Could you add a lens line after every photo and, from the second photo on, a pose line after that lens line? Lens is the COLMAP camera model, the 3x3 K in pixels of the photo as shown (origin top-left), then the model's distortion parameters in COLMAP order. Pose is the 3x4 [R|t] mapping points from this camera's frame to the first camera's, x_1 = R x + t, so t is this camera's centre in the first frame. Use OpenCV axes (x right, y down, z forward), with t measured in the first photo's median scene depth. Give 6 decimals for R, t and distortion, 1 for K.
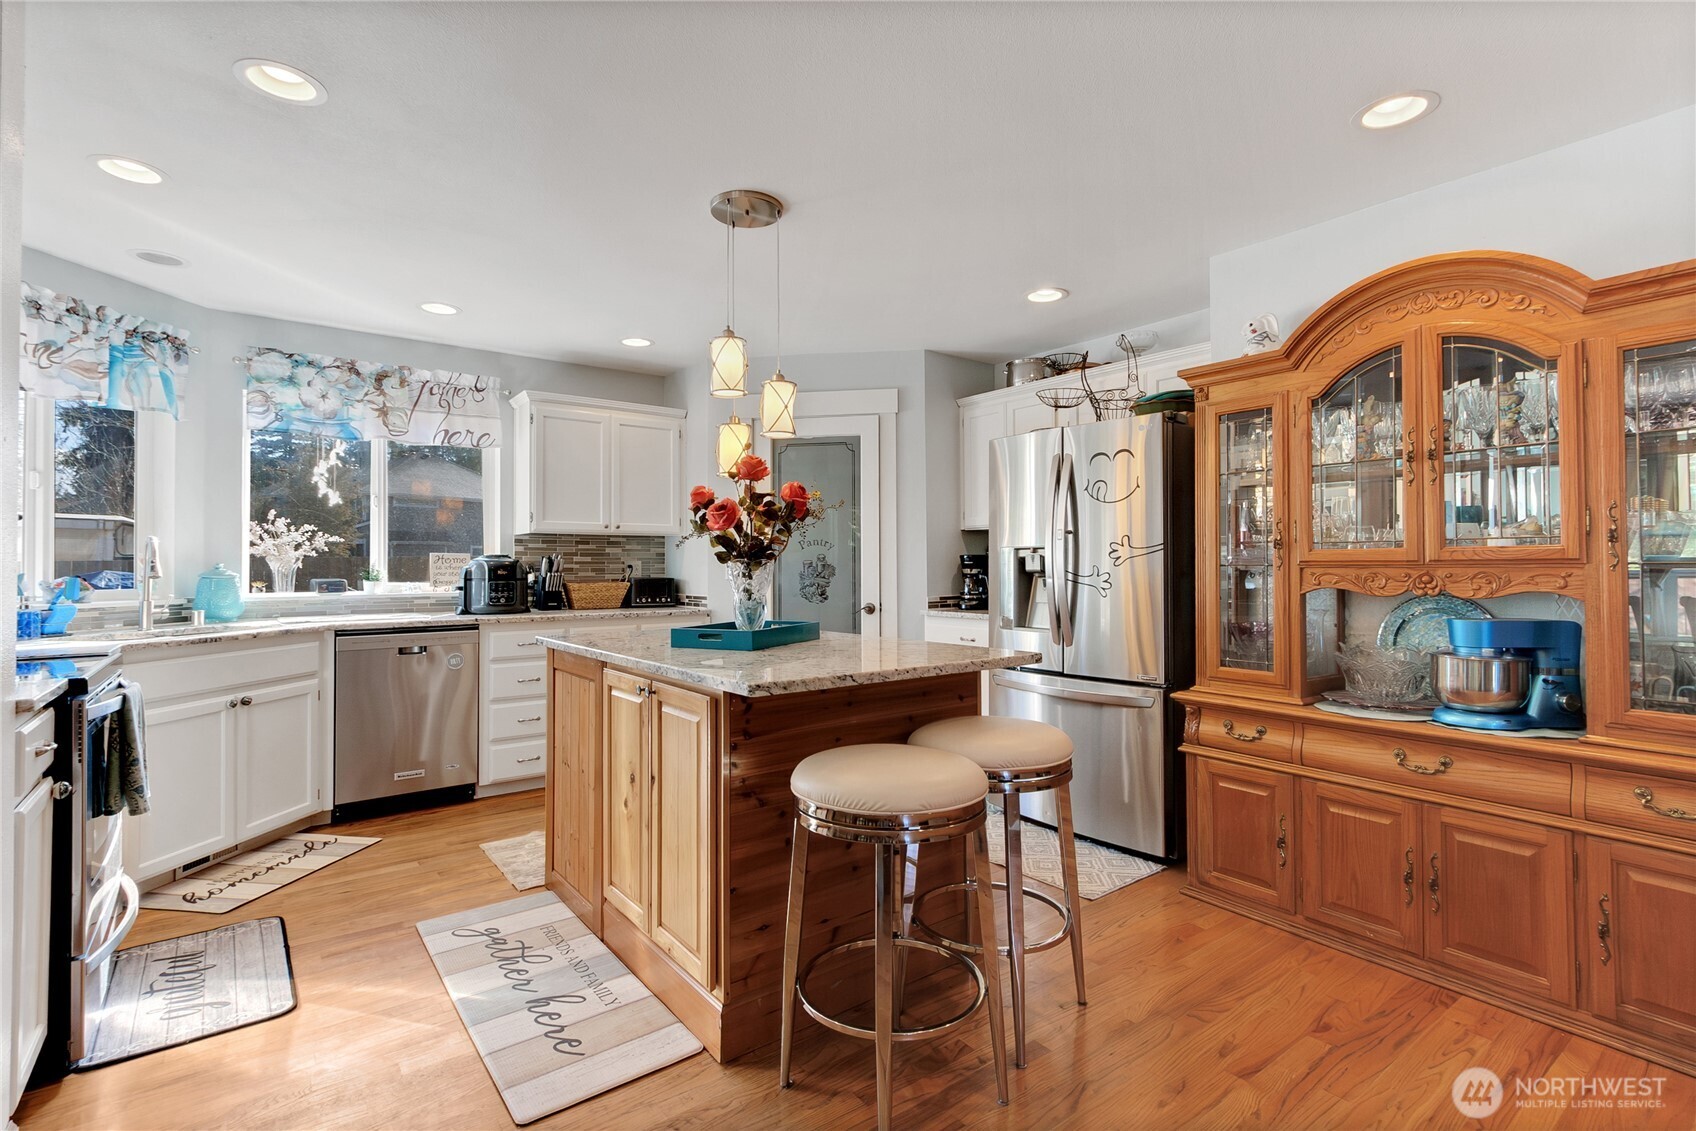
lens RADIAL K [[810.7, 0, 858.6], [0, 810.7, 533.0], [0, 0, 1]] dist [0.004087, -0.000312]
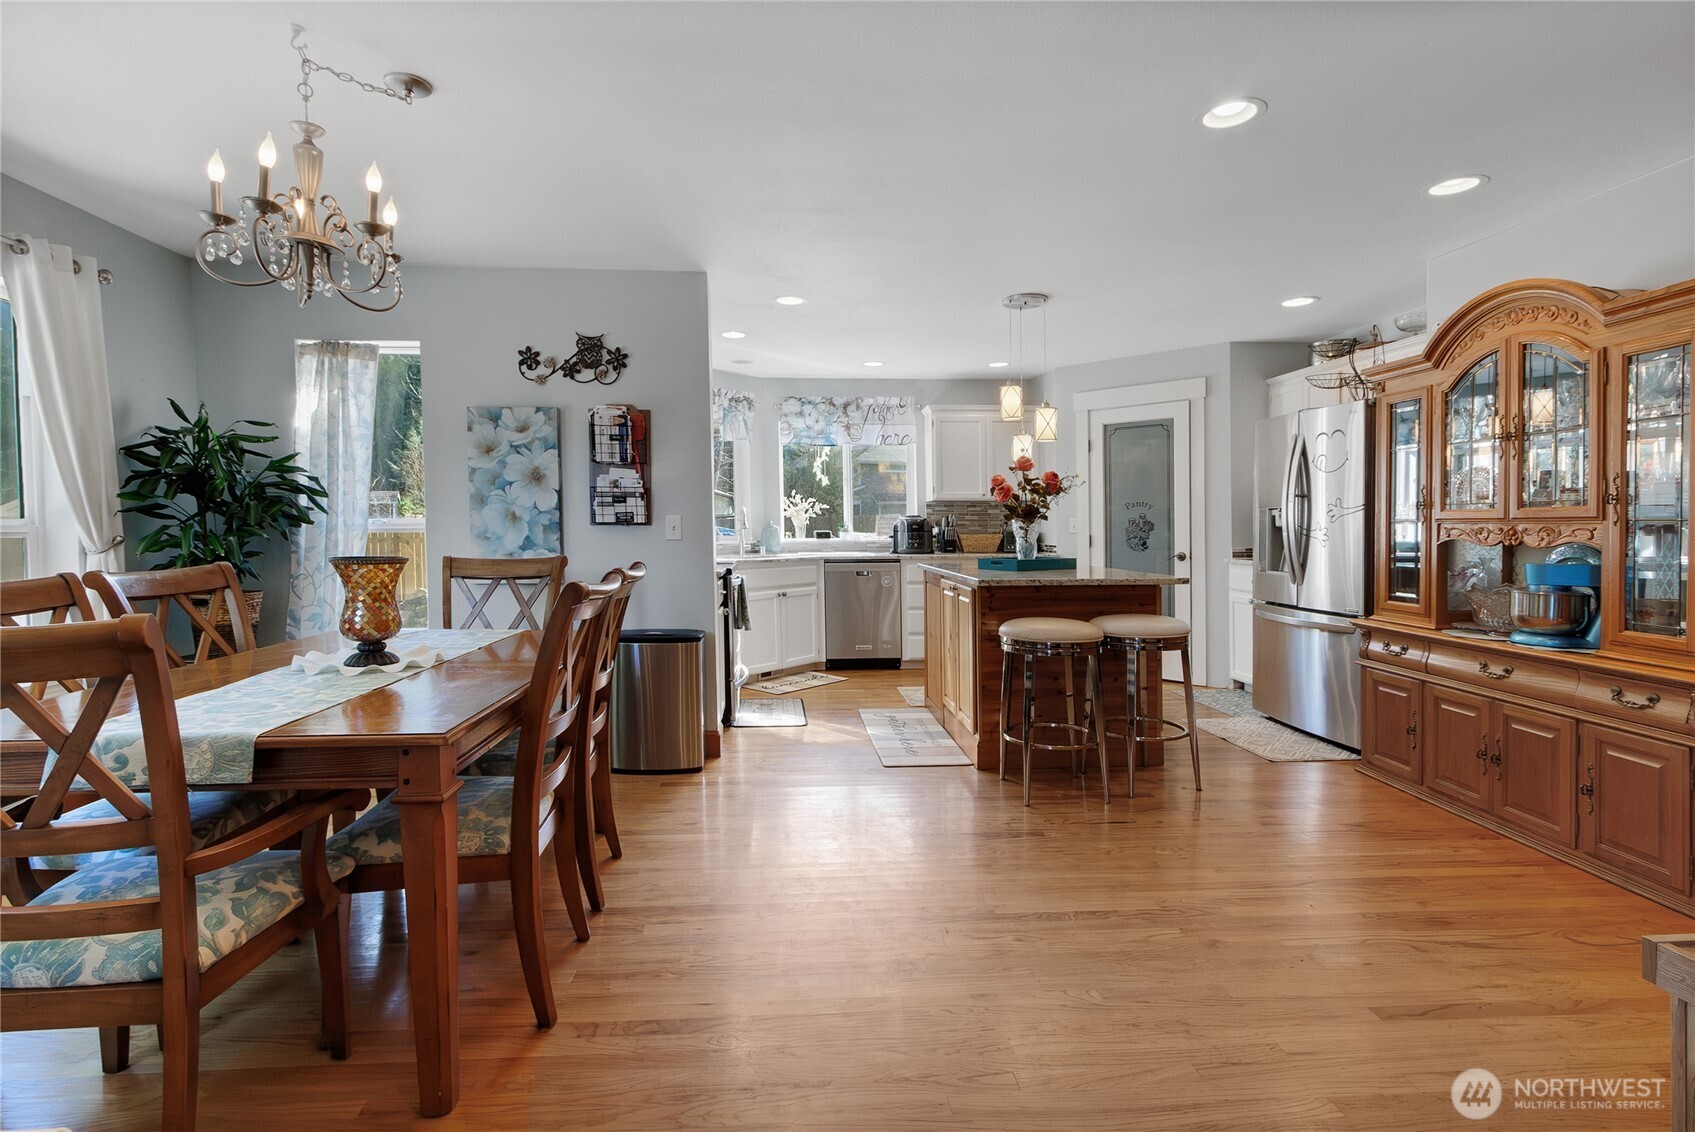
lens RADIAL K [[810.2, 0, 832.7], [0, 810.2, 554.5], [0, 0, 1]] dist [0.004087, -0.000312]
pose [[0.834198, 0.021717, -0.551037, 0.342687], [0.021918, 0.997129, 0.072478, -0.017162], [0.551029, -0.072539, 0.831328, -0.453776]]
